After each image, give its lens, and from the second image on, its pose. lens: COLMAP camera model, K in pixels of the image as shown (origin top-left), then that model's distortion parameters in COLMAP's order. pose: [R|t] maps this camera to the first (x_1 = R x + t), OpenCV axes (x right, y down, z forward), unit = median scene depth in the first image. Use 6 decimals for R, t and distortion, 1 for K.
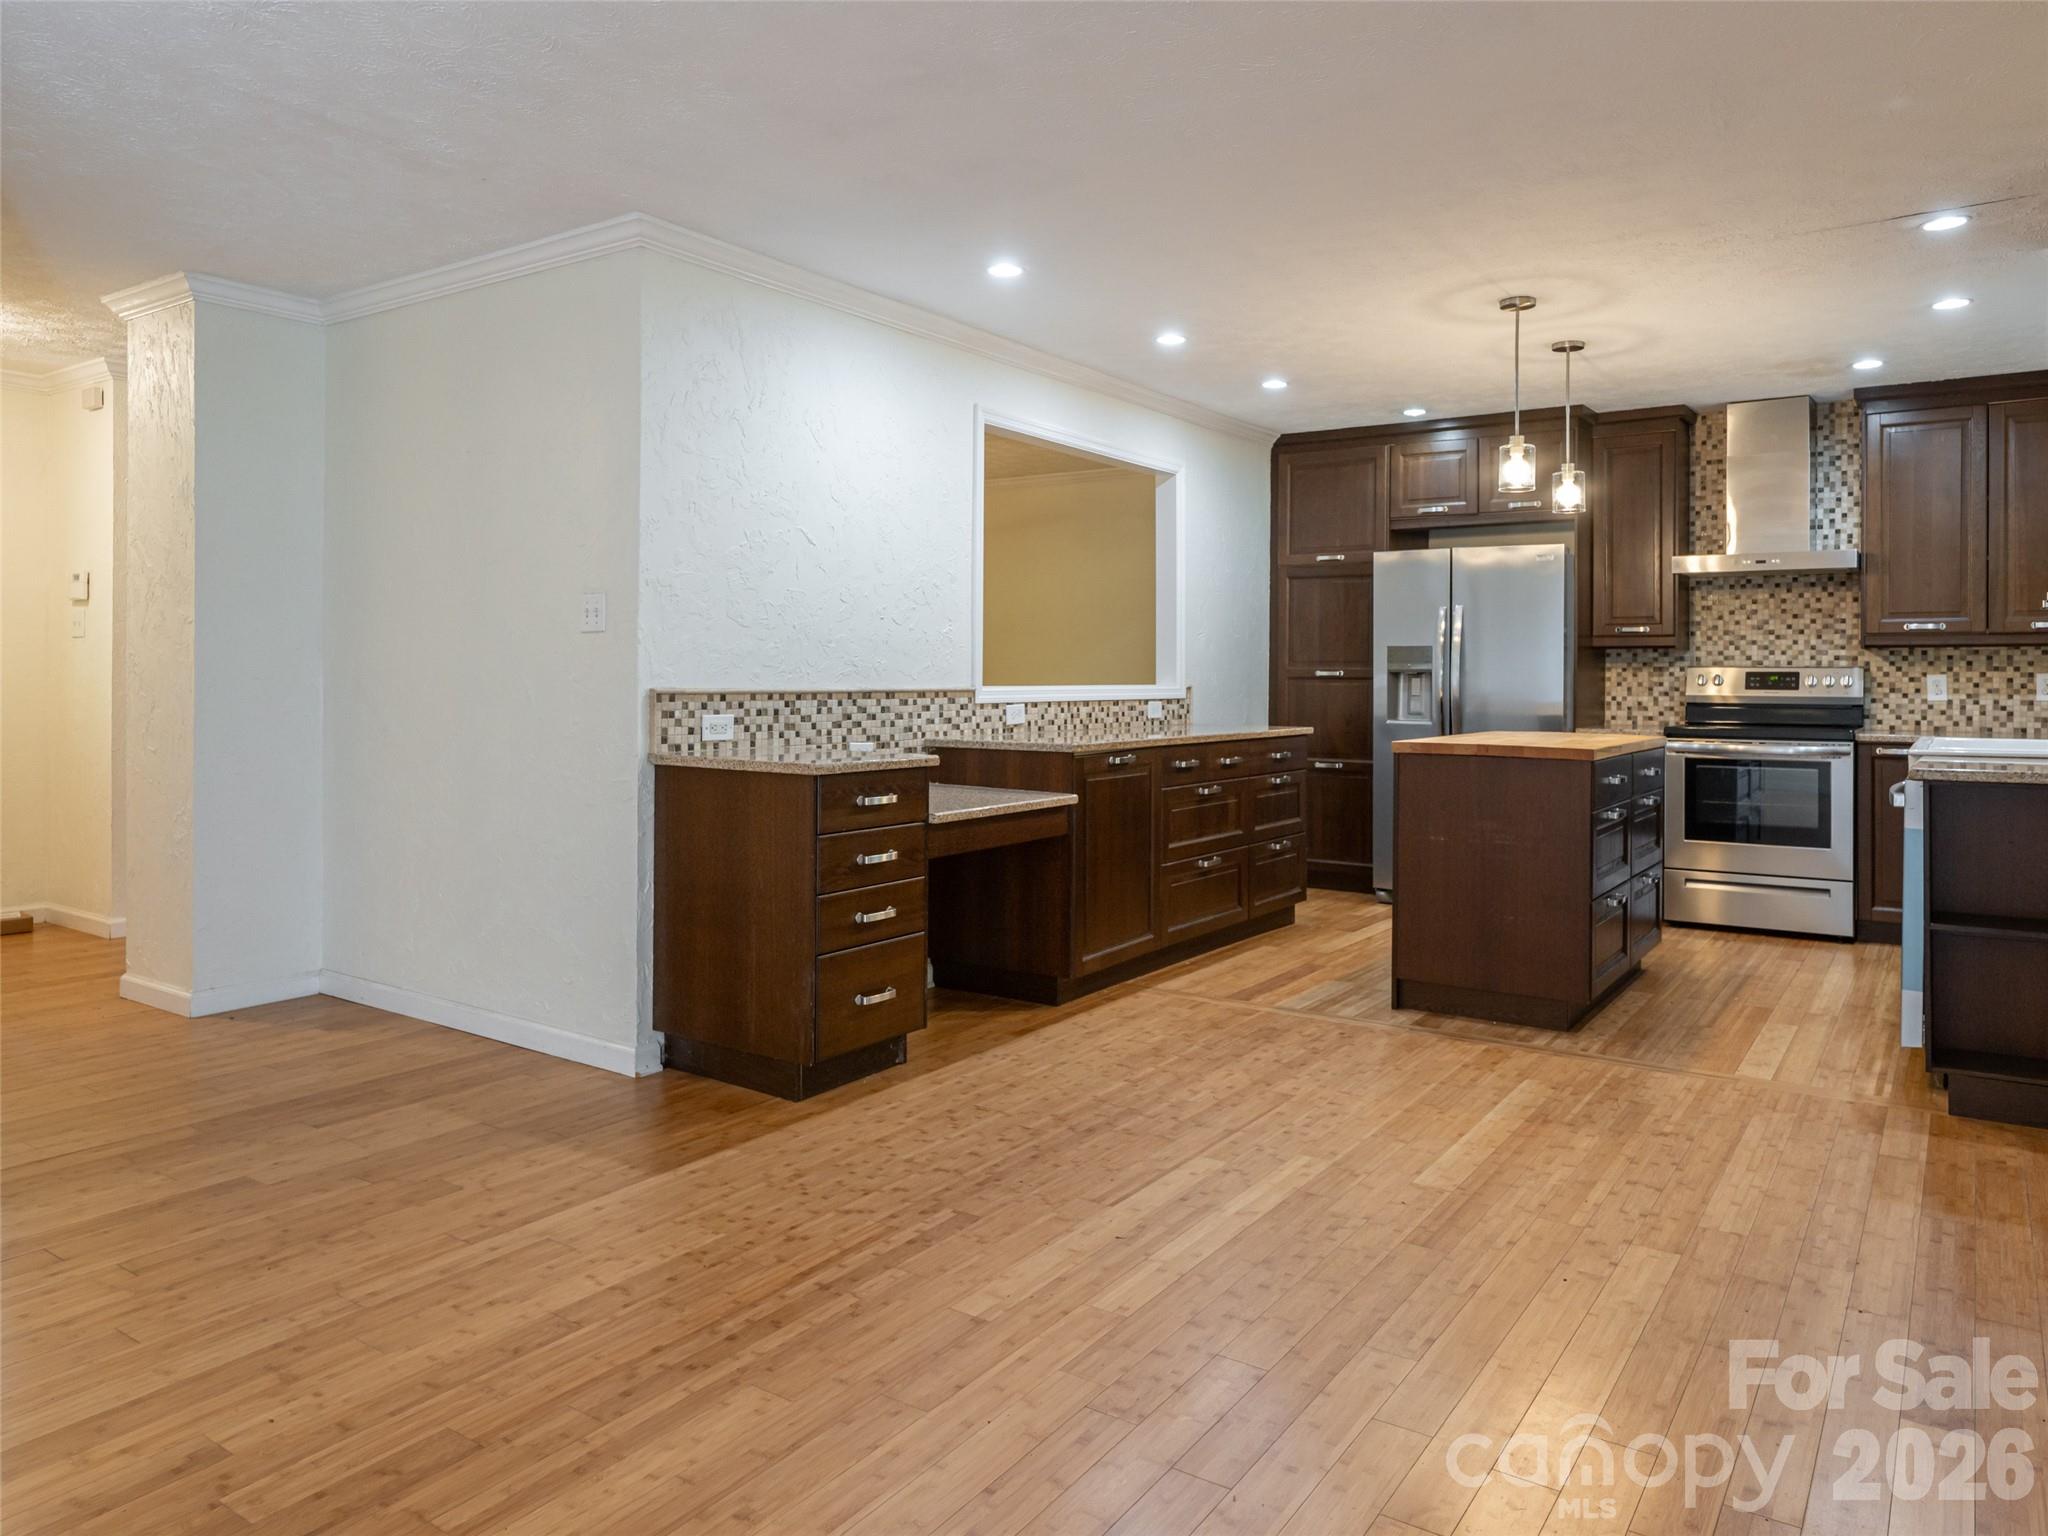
lens RADIAL K [[1362.9, 0, 1042.8], [0, 1362.9, 674.5], [0, 0, 1]] dist [0.005512, -0.006928]
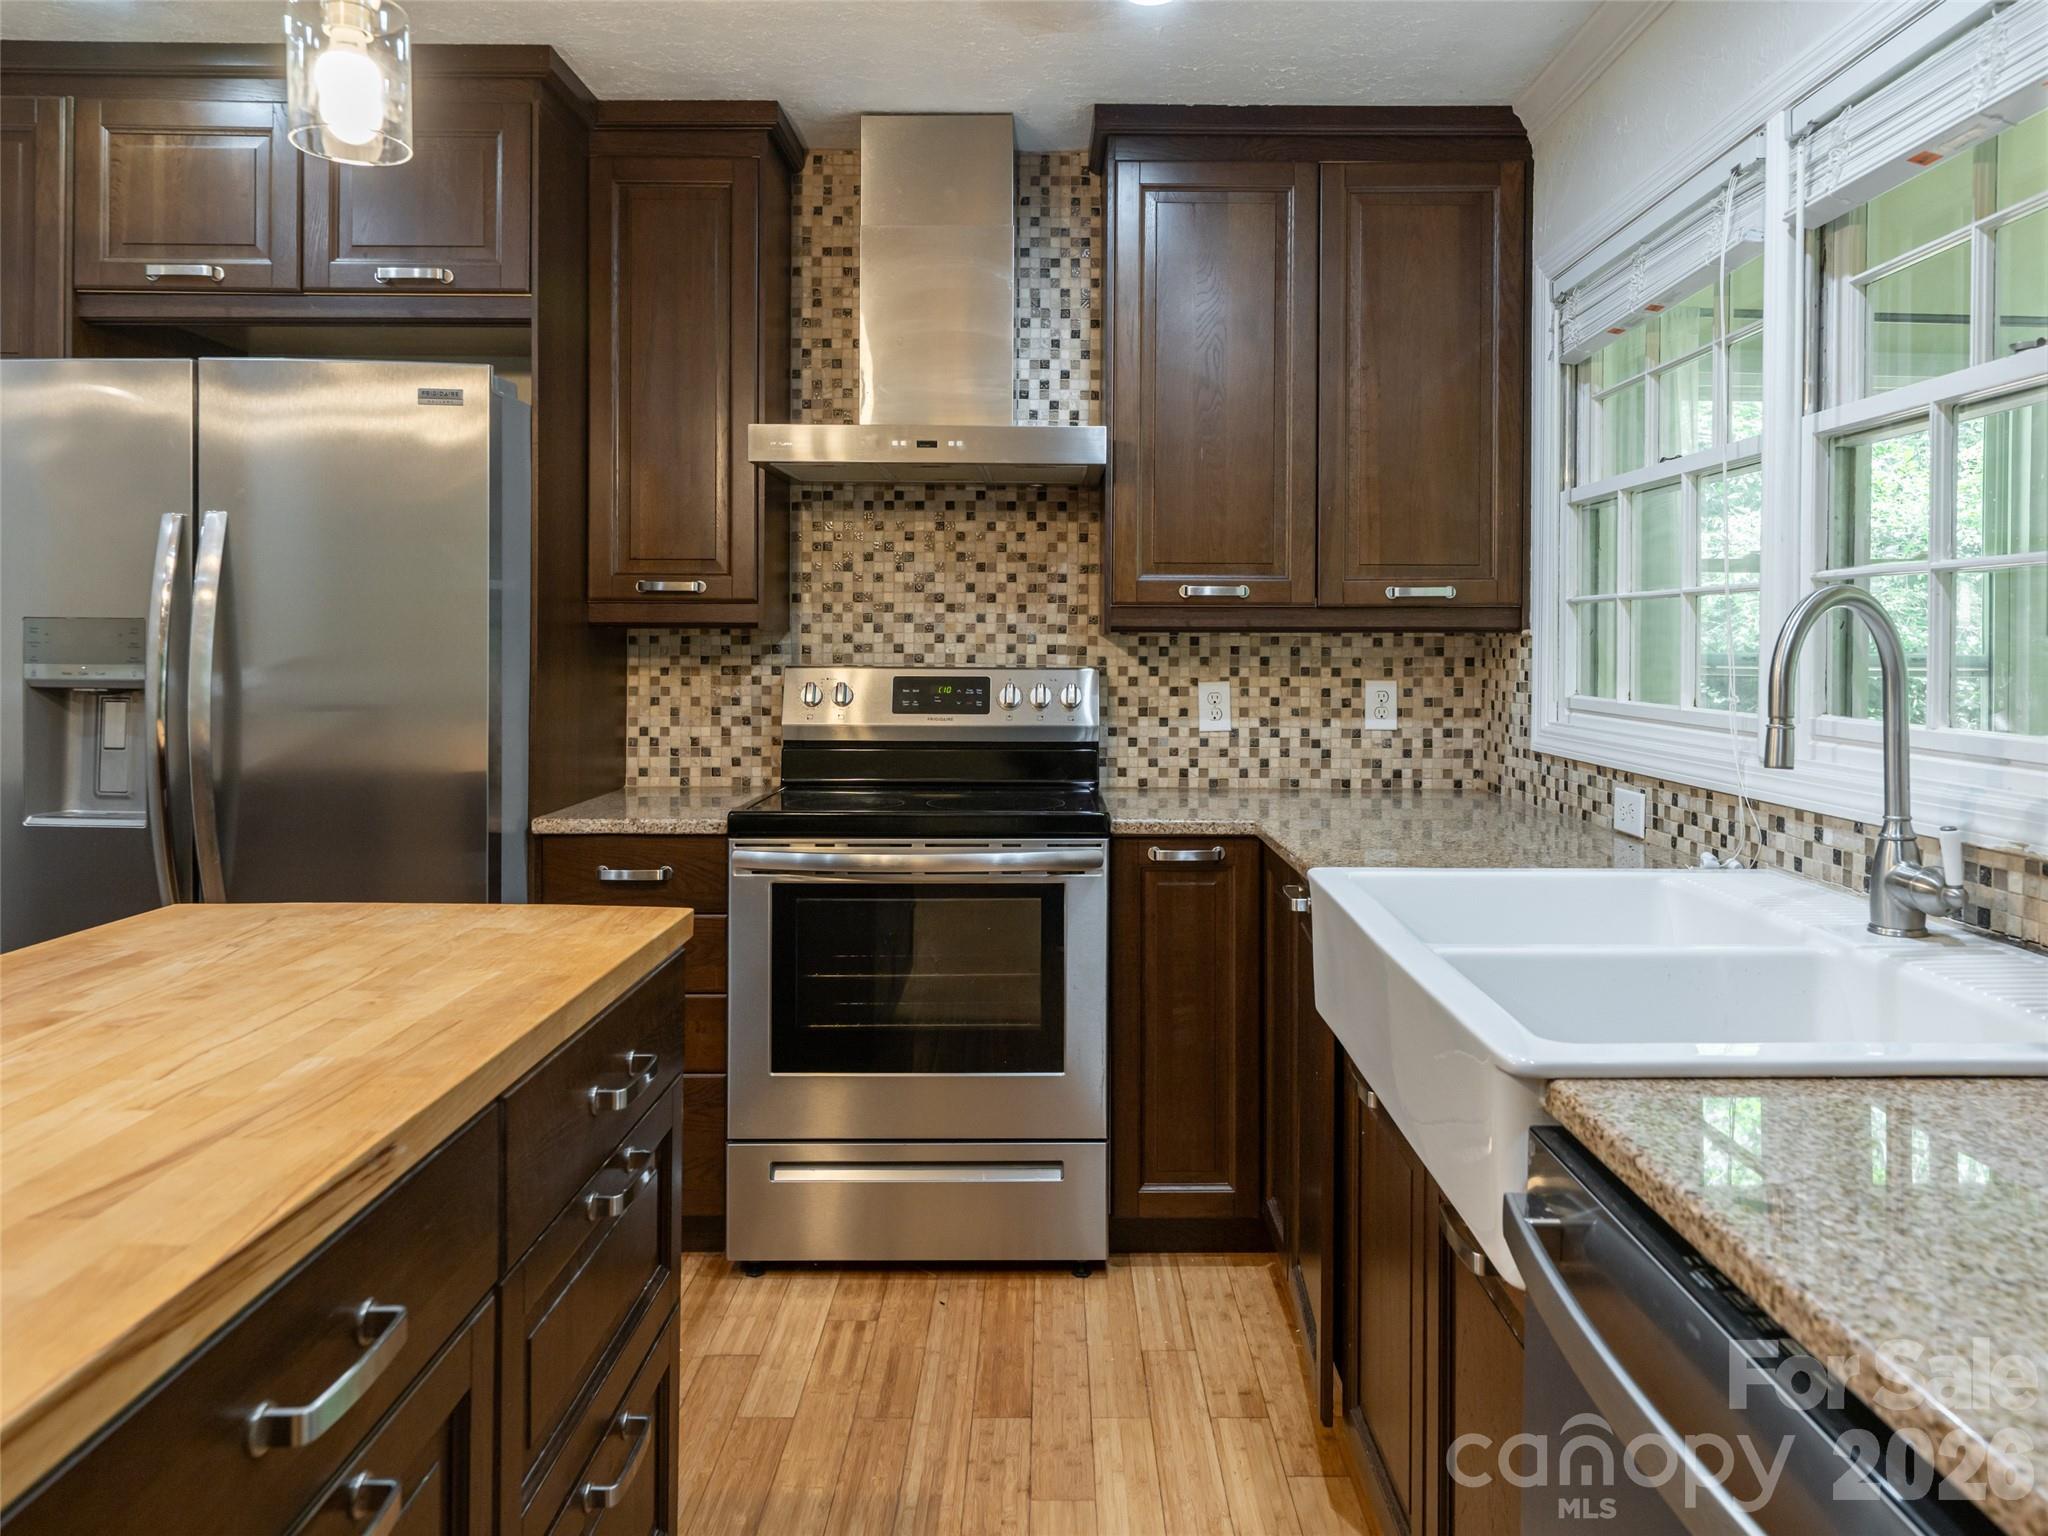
lens RADIAL K [[1421.4, 0, 1061.0], [0, 1421.4, 637.9], [0, 0, 1]] dist [0.008827, 0.003839]
pose [[0.820772, 0.002296, 0.571252, 0.374092], [-0.001171, 0.999997, -0.002338, -0.020680], [-0.571255, 0.001250, 0.820772, 0.750020]]
